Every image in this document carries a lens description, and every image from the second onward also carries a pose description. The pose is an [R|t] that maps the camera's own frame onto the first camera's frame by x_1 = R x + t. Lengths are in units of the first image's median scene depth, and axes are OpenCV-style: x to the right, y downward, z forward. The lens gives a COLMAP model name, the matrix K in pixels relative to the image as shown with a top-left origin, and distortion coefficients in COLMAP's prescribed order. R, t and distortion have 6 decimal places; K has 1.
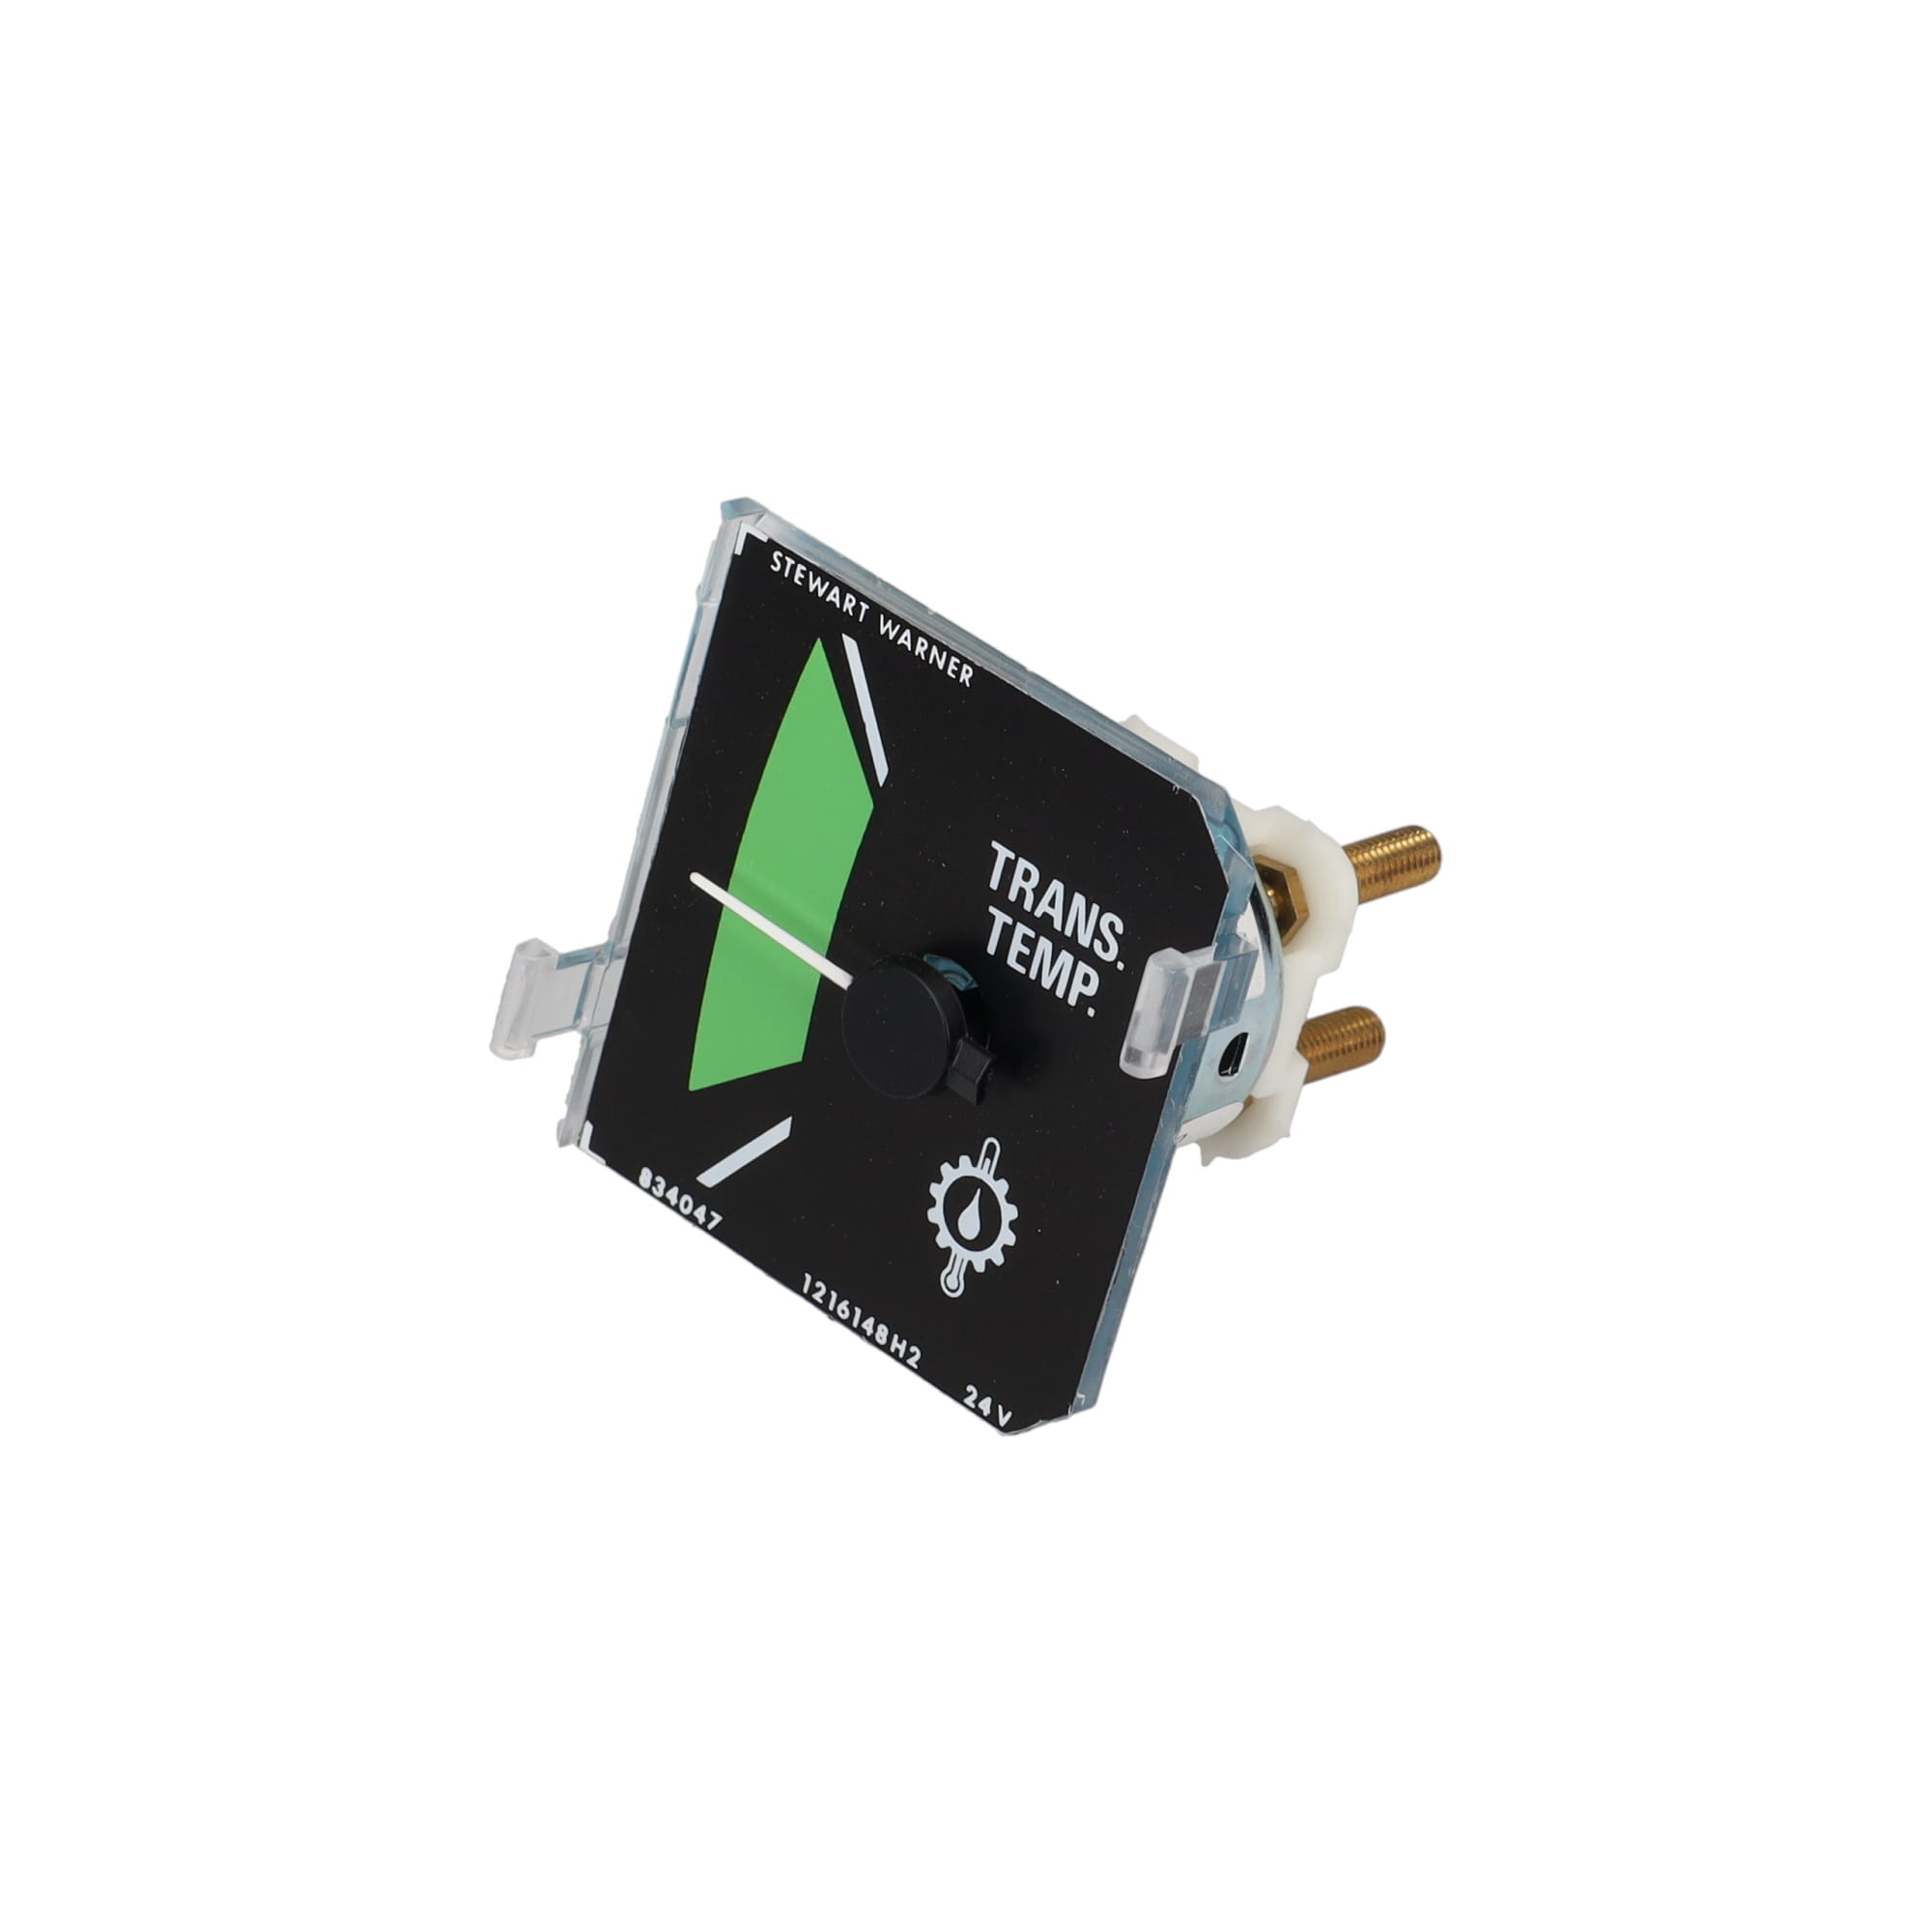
lens RADIAL K [[7815.1, 0, 963.3], [0, 7815.1, 960.8], [0, 0, 1]] dist [1.521877, 0.000000]
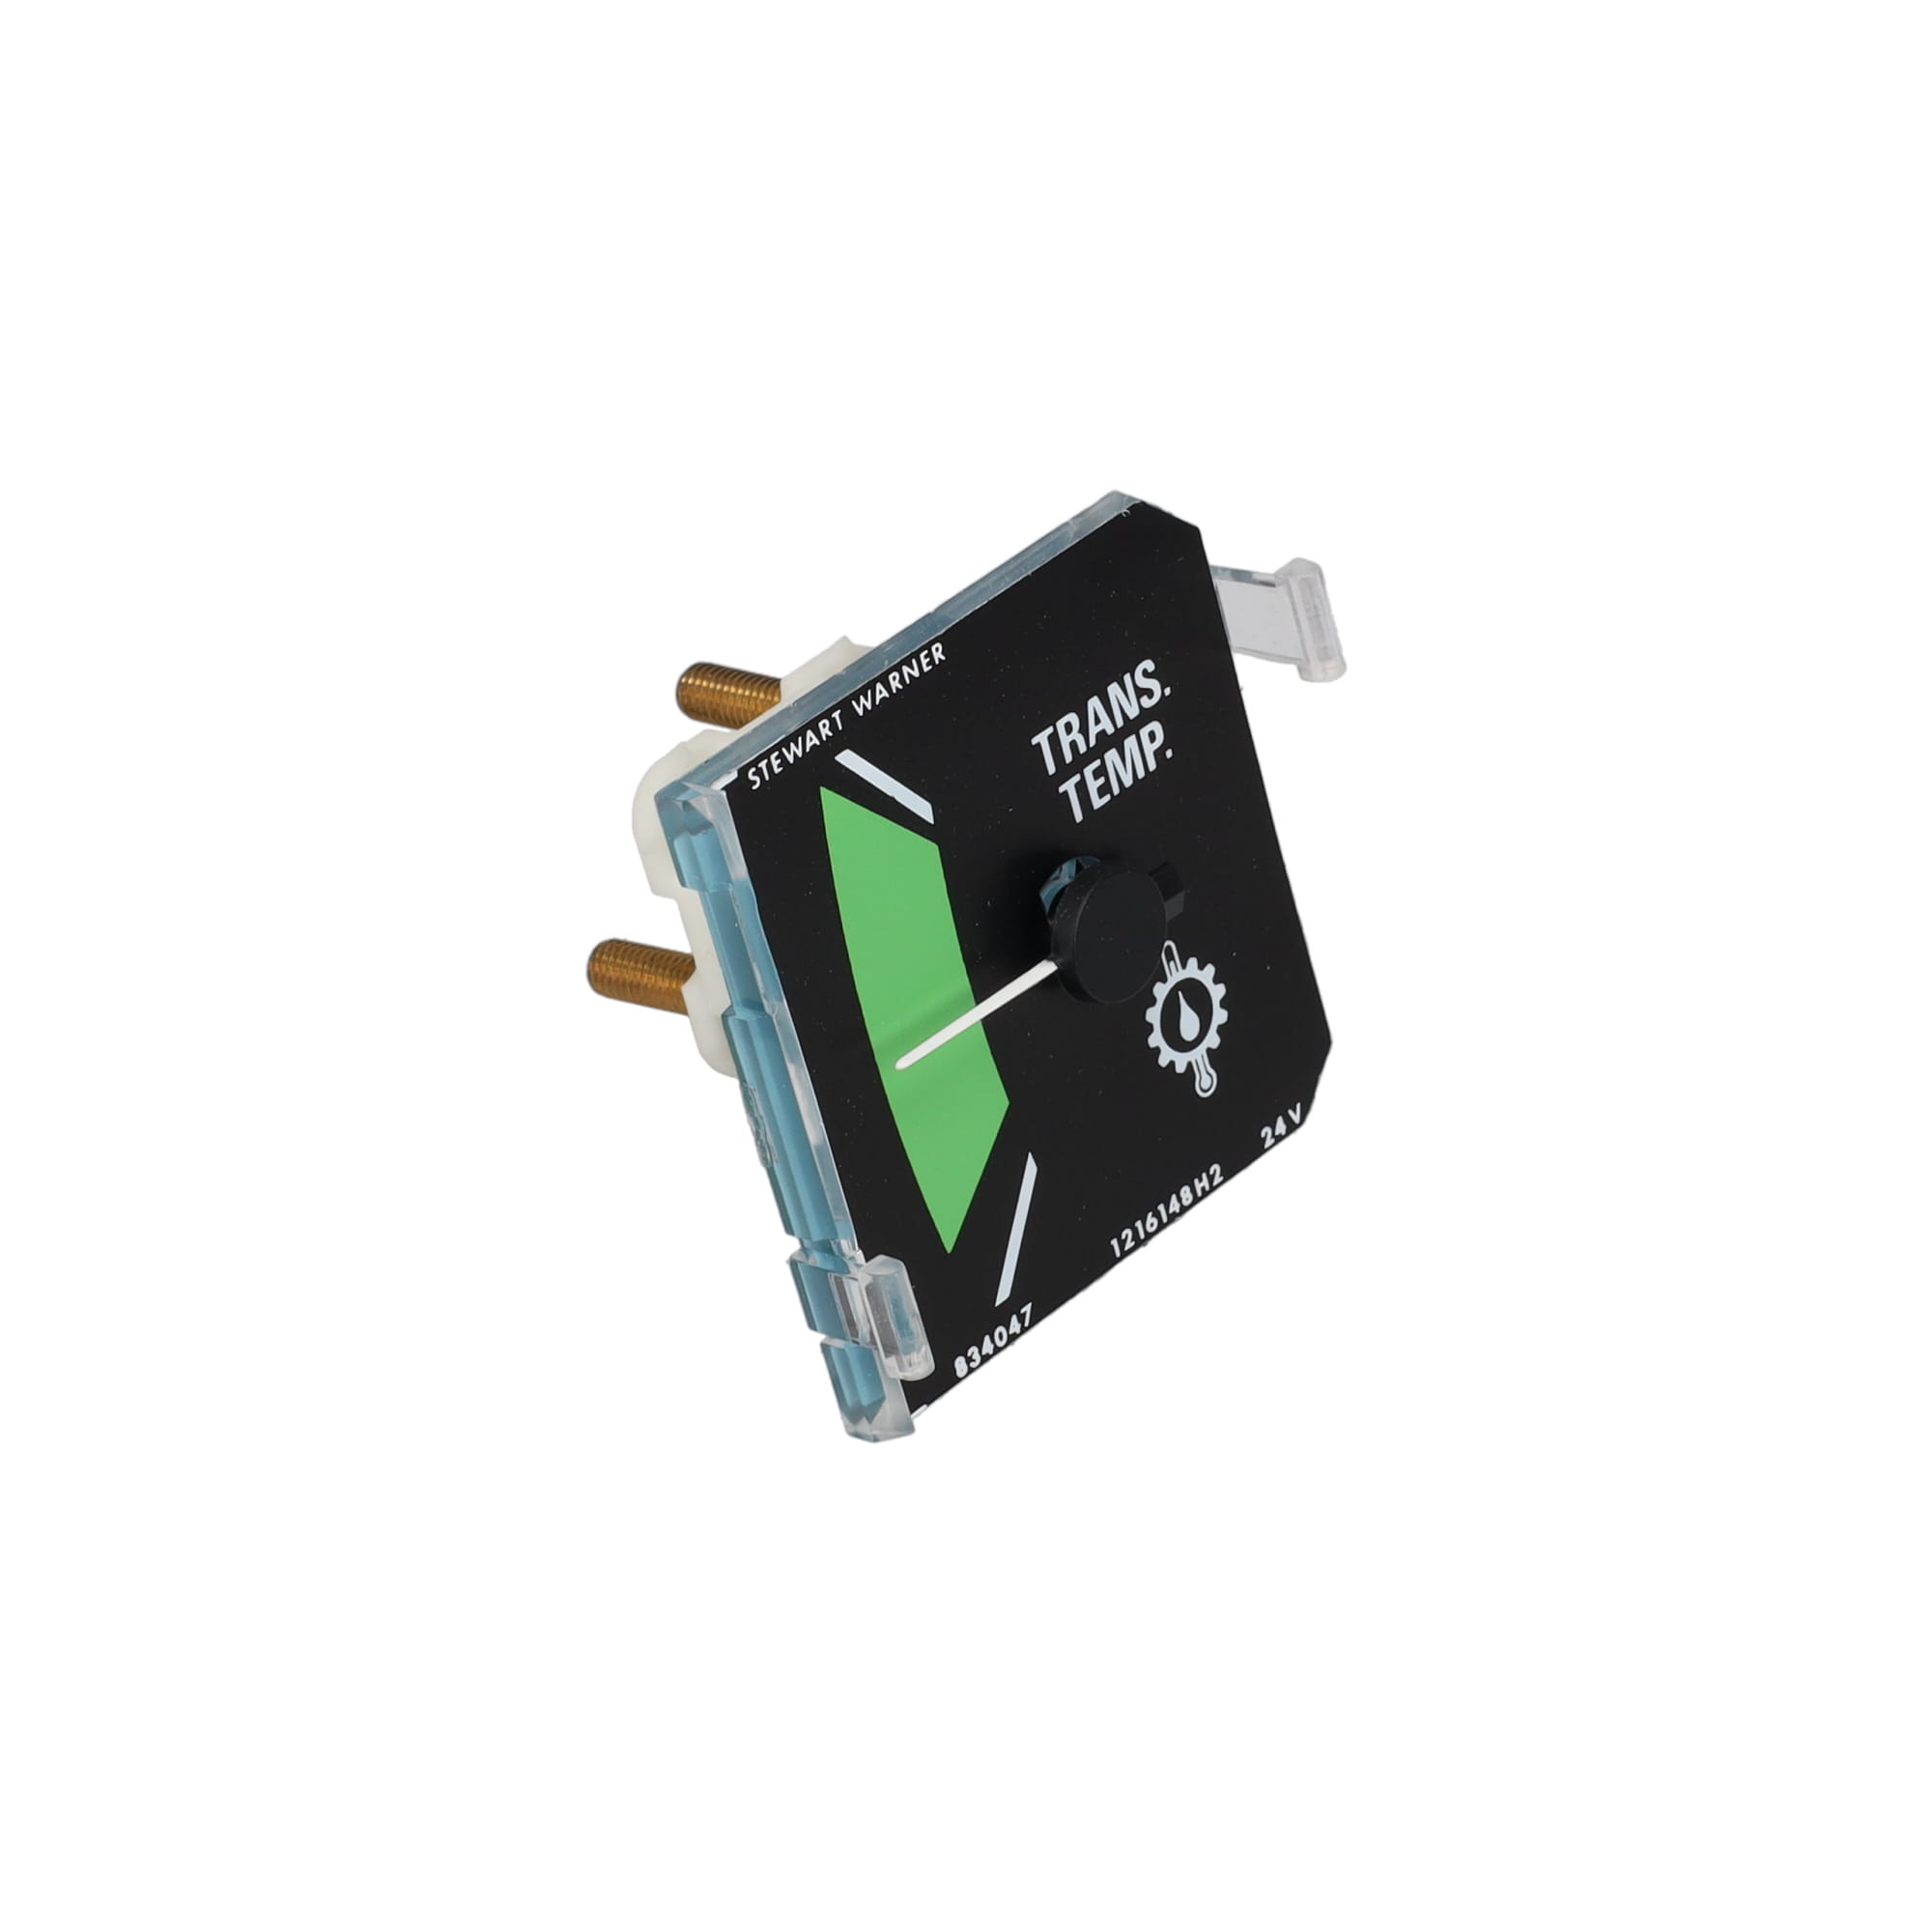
lens RADIAL K [[7815.1, 0, 962.7], [0, 7815.1, 971.0], [0, 0, 1]] dist [1.521877, 0.000000]
pose [[-0.014236, -0.651705, 0.758339, -0.783081], [0.666722, 0.559020, 0.492929, -0.503269], [-0.745171, 0.512618, 0.426548, 0.578793]]
